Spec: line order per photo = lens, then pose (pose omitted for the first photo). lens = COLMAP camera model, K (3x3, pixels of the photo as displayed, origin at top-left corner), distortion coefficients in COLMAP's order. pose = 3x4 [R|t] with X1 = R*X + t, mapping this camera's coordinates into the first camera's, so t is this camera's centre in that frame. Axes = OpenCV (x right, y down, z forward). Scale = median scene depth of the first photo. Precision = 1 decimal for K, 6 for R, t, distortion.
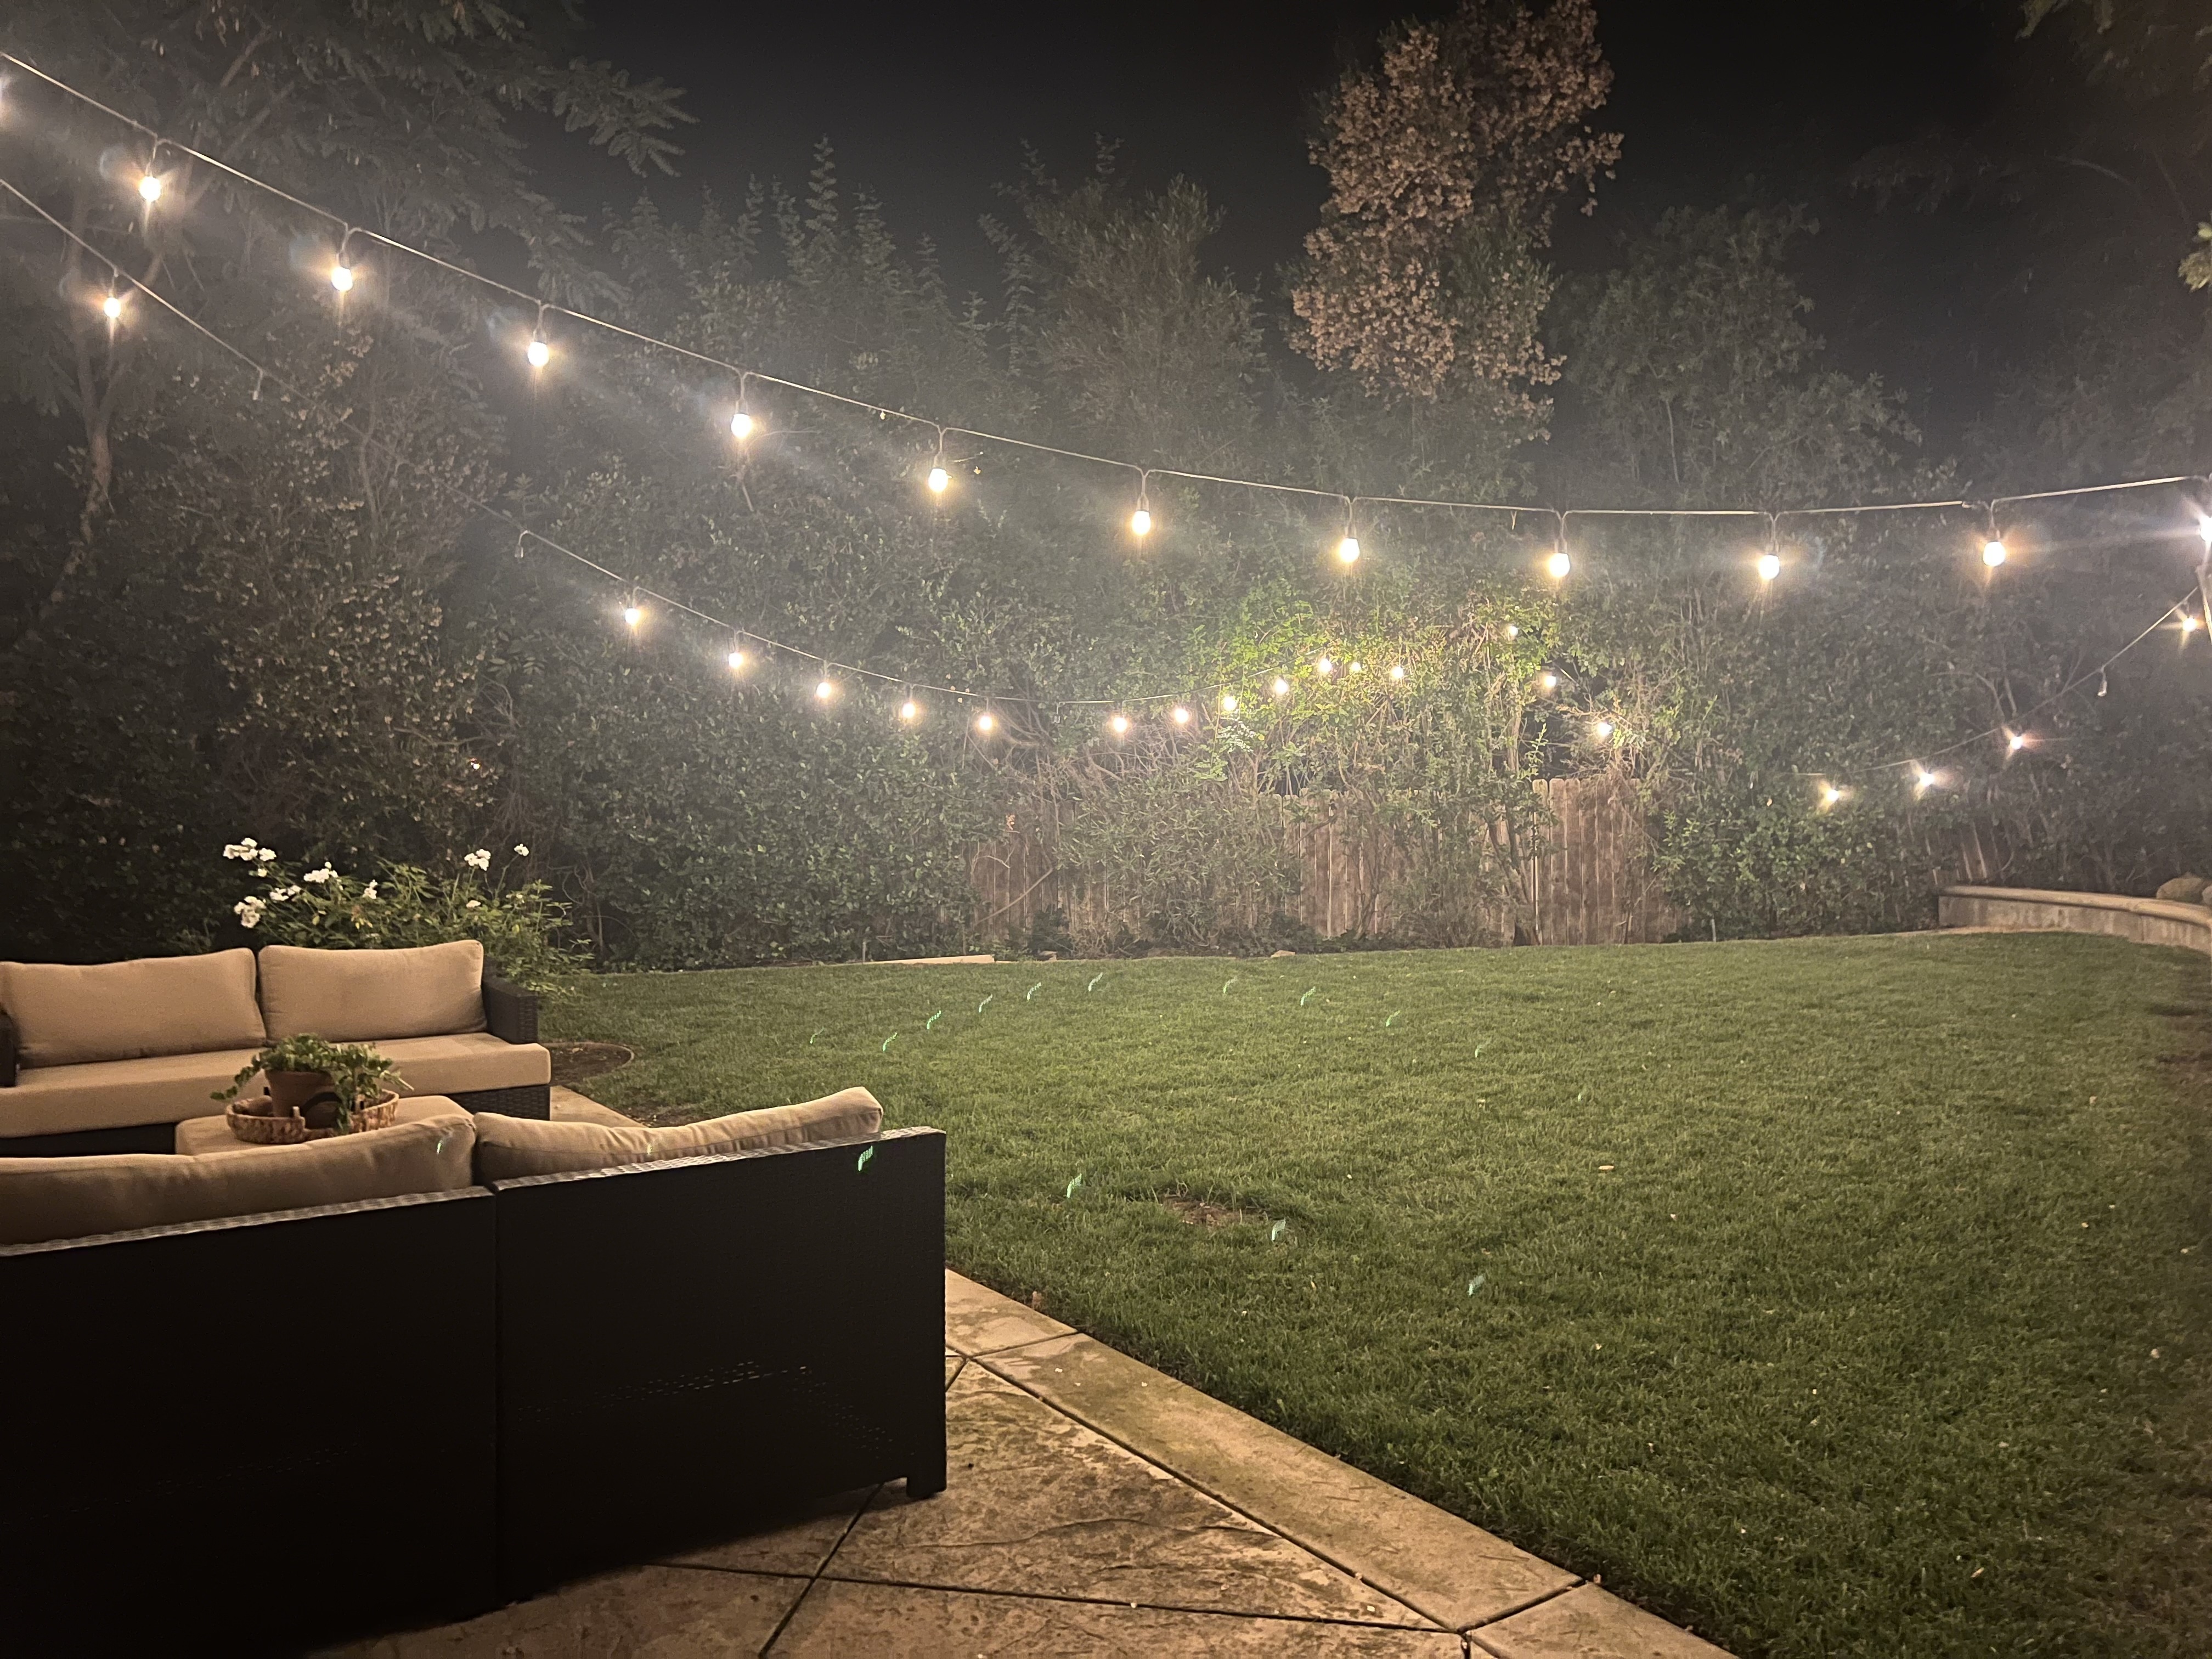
lens RADIAL K [[1663.9, 0, 1106.6], [0, 1663.9, 825.8], [0, 0, 1]] dist [0.062942, -0.068171]
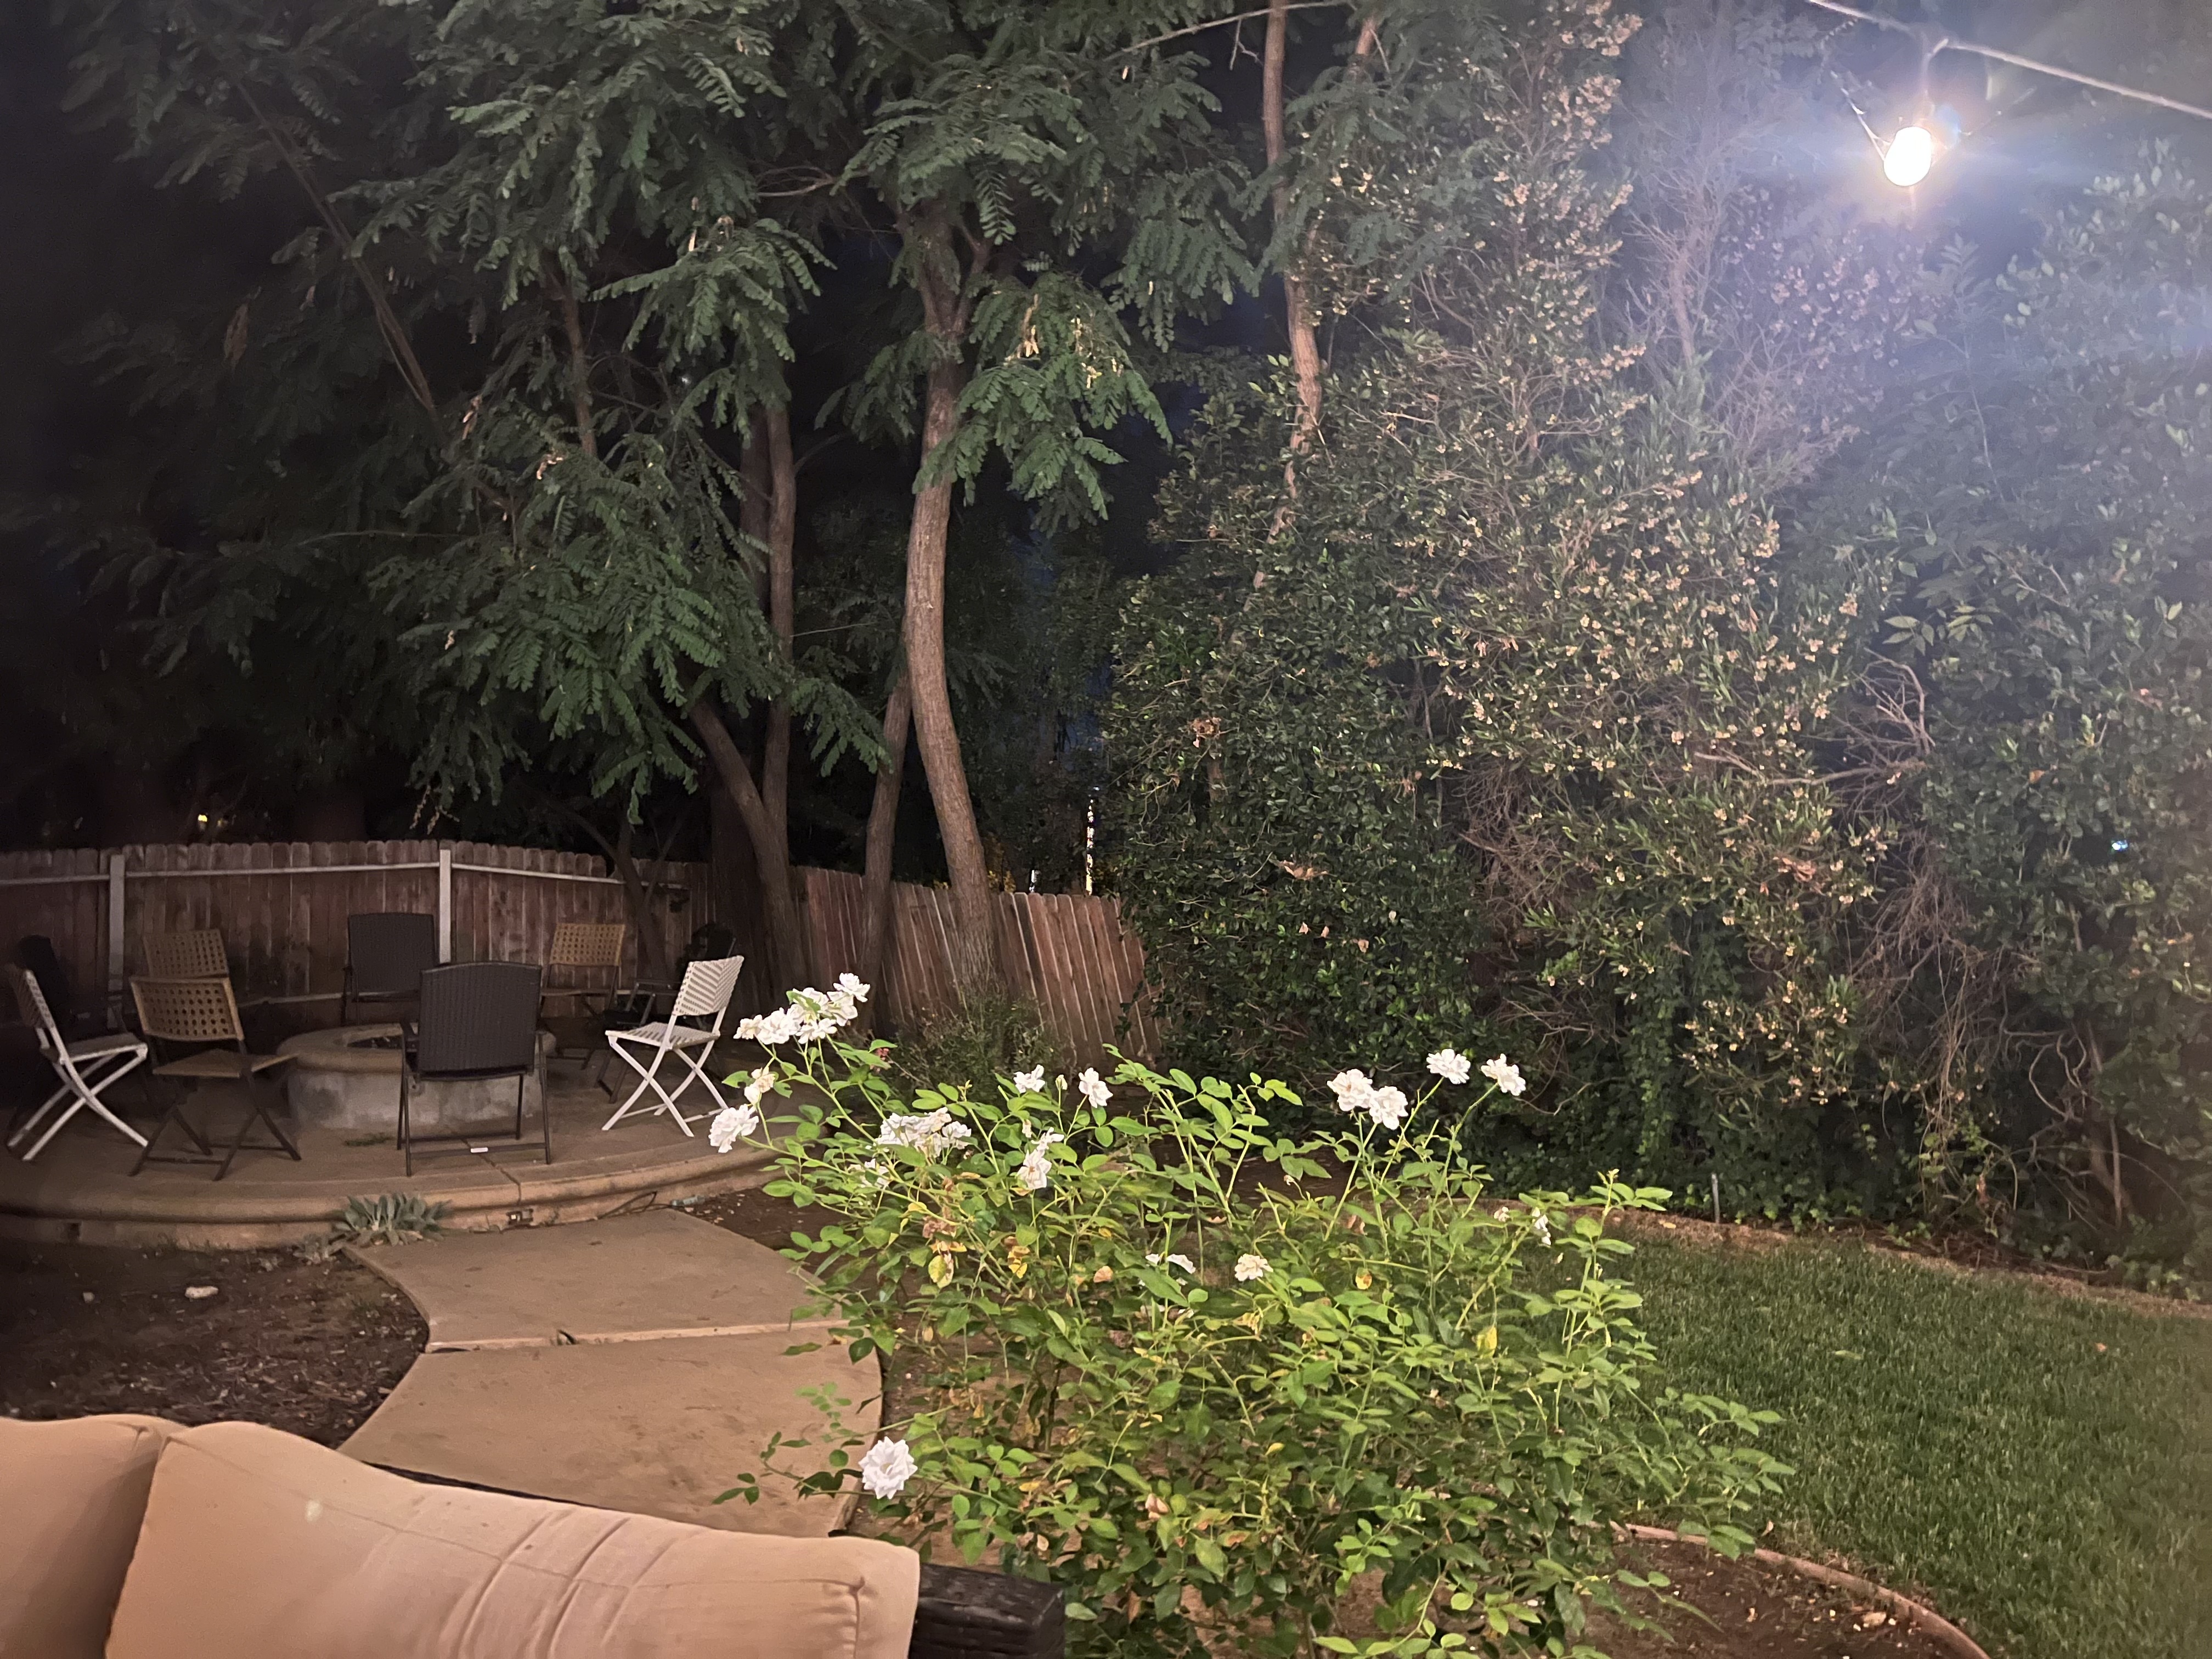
lens RADIAL K [[1663.9, 0, 1106.4], [0, 1663.9, 821.8], [0, 0, 1]] dist [0.062942, -0.068171]
pose [[0.615328, 0.004461, -0.788258, -0.111458], [-0.044405, 0.998592, -0.029012, -0.011604], [0.787019, 0.052854, 0.614660, 0.518177]]
